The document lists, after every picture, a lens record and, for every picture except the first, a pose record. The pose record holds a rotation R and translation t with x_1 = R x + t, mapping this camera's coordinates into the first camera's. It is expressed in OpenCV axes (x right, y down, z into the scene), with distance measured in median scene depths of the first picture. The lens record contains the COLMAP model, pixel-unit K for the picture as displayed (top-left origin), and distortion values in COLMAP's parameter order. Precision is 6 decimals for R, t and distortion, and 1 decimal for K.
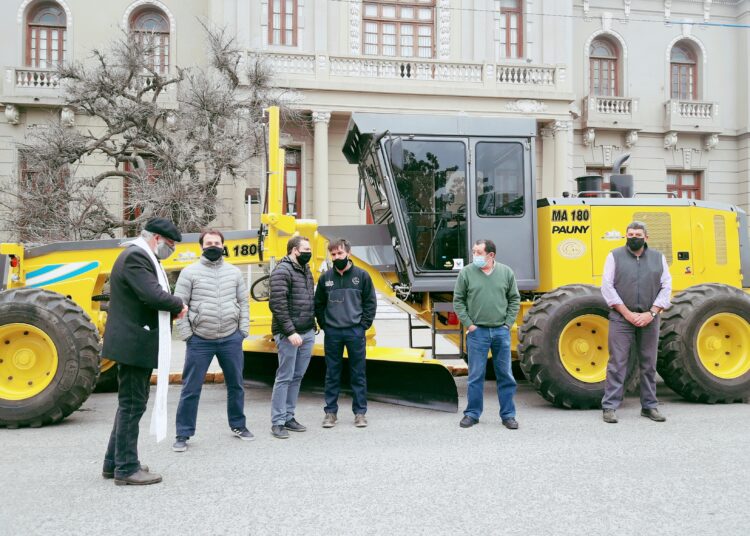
lens RADIAL K [[608.4, 0, 375.0], [0, 608.4, 268.0], [0, 0, 1]] dist [-0.000700, -0.004463]
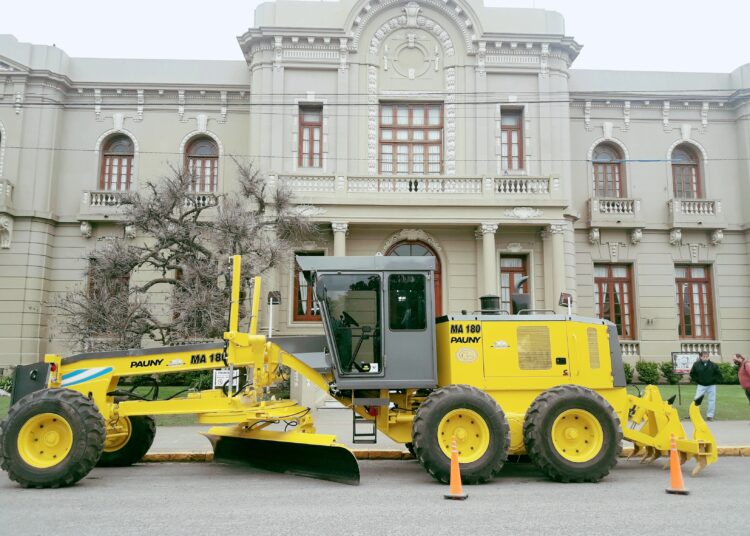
lens RADIAL K [[599.9, 0, 375.0], [0, 599.9, 268.0], [0, 0, 1]] dist [0.104501, -0.195171]
pose [[0.994335, -0.017041, -0.104917, 0.092177], [0.002397, 0.990409, -0.138145, -0.013290], [0.106265, 0.137110, 0.984839, -0.103850]]
